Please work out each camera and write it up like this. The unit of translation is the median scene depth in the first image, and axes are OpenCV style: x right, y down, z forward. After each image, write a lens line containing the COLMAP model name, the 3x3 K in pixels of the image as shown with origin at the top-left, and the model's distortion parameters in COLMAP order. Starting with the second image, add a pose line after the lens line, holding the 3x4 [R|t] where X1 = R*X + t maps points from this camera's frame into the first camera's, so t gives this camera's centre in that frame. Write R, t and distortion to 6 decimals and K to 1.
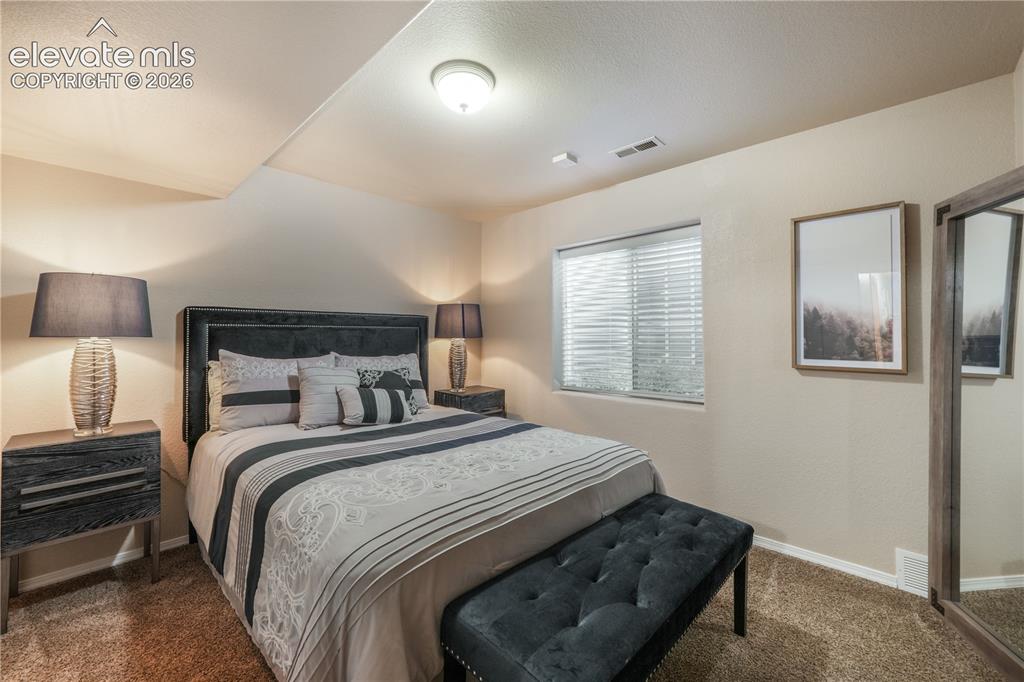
lens RADIAL K [[409.0, 0, 509.3], [0, 409.0, 345.5], [0, 0, 1]] dist [-0.000252, 0.000413]
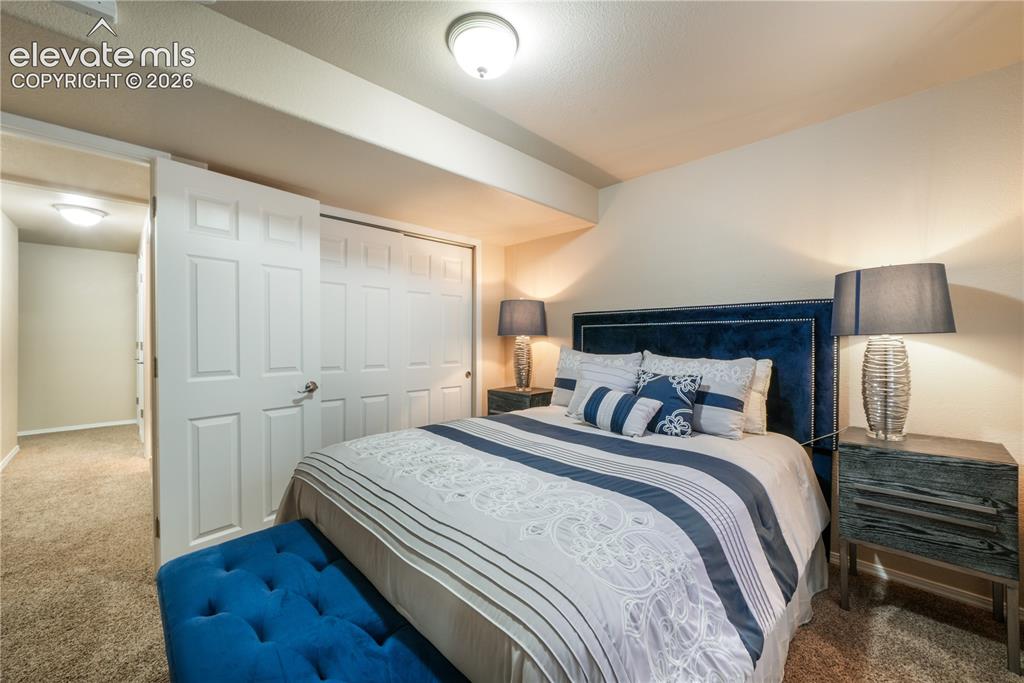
lens RADIAL K [[409.0, 0, 509.3], [0, 409.0, 346.0], [0, 0, 1]] dist [-0.000252, 0.000413]
pose [[-0.027096, 0.021798, -0.999395, 0.593368], [-0.013652, 0.999661, 0.022174, -0.013618], [0.999540, 0.014245, -0.026789, 0.797709]]
